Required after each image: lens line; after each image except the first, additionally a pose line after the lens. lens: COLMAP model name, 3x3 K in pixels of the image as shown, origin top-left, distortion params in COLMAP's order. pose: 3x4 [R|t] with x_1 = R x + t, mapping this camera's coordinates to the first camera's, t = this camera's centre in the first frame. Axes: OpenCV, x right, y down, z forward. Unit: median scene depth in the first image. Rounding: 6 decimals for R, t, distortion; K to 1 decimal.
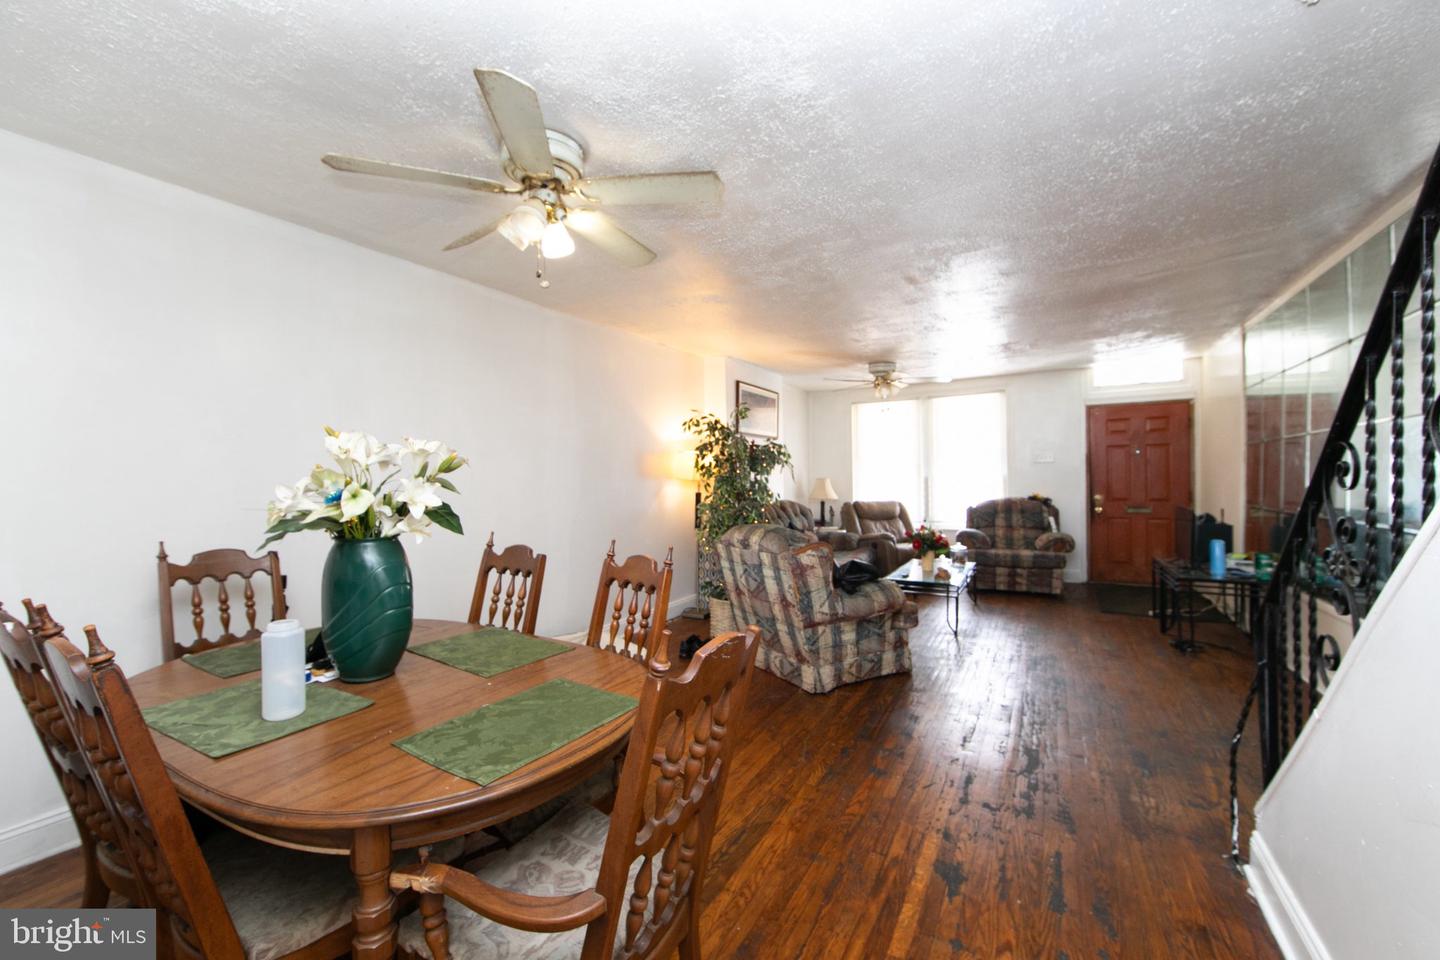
lens RADIAL K [[576.6, 0, 721.9], [0, 576.6, 477.4], [0, 0, 1]] dist [-0.008683, 0.000495]
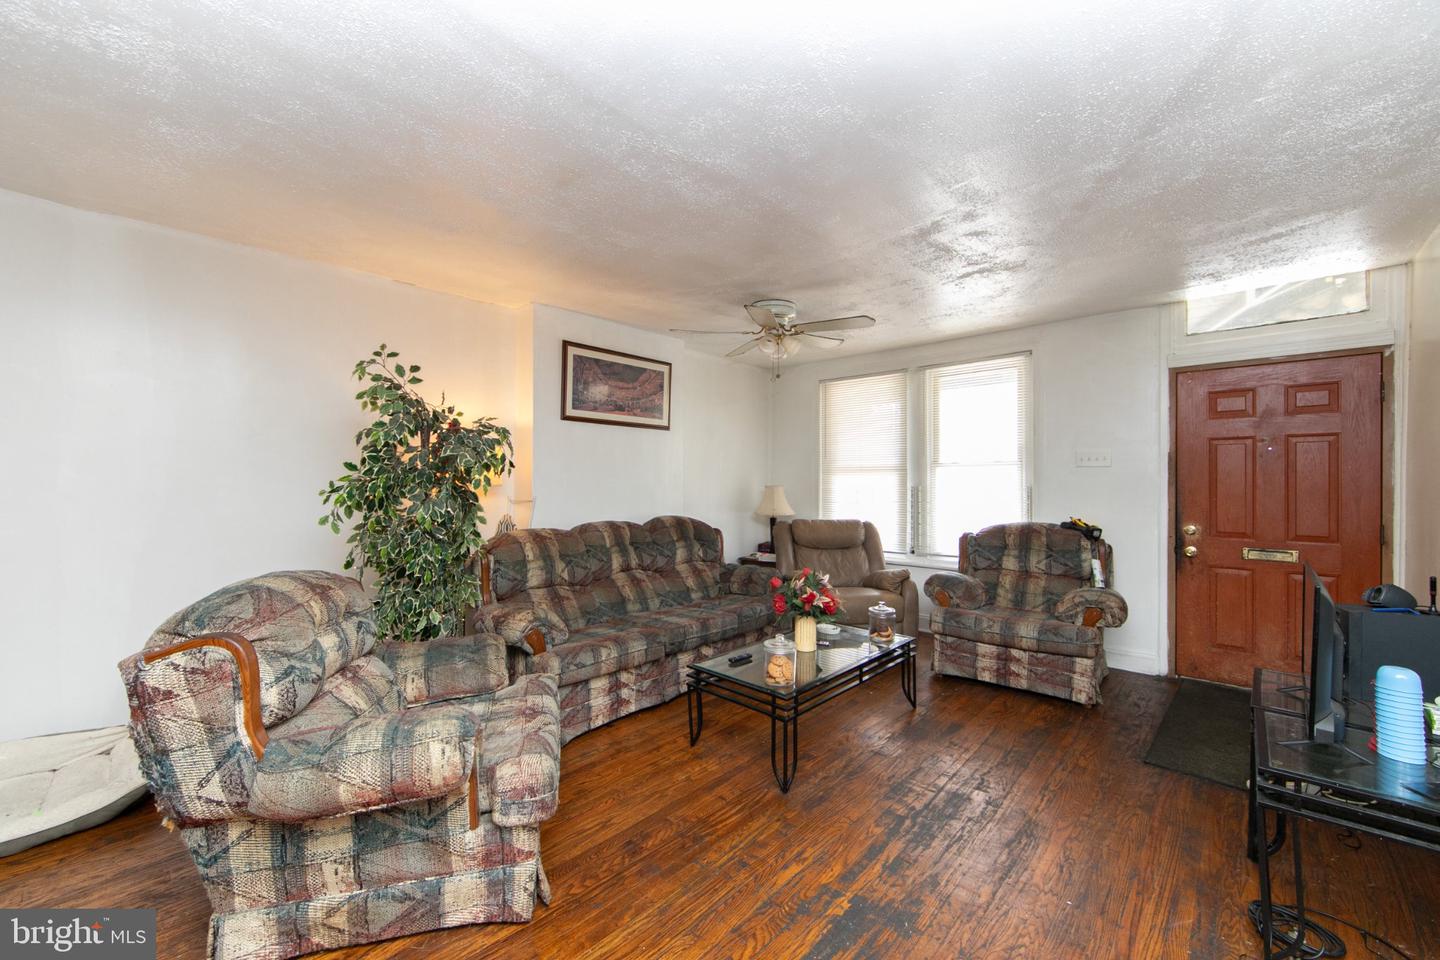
lens RADIAL K [[576.6, 0, 712.7], [0, 576.6, 476.3], [0, 0, 1]] dist [-0.008683, 0.000495]
pose [[0.973355, 0.014760, -0.228827, 0.326713], [-0.016695, 0.999839, -0.006523, -0.005759], [0.228694, 0.010170, 0.973445, 0.341352]]
